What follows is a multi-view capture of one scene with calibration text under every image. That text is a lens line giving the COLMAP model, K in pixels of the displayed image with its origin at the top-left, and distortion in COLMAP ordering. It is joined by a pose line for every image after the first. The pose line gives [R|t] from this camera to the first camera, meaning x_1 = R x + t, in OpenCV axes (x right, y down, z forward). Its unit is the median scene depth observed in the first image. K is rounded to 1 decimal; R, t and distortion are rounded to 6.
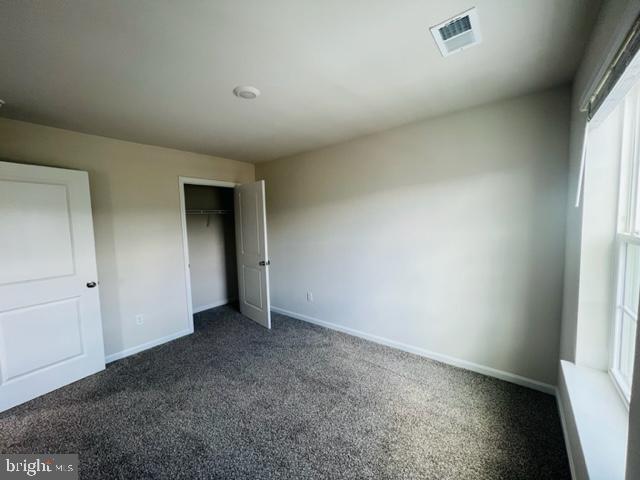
lens RADIAL K [[257.0, 0, 323.7], [0, 257.0, 238.1], [0, 0, 1]] dist [-0.009612, -0.000120]
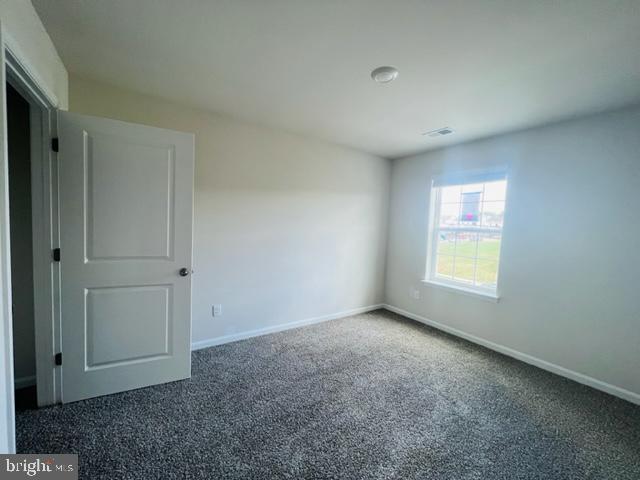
lens RADIAL K [[257.0, 0, 321.4], [0, 257.0, 241.9], [0, 0, 1]] dist [-0.009612, -0.000120]
pose [[0.275484, -0.021404, 0.961067, -0.831736], [0.016902, 0.999705, 0.017420, 0.027964], [-0.961157, 0.011445, 0.275764, 0.621780]]
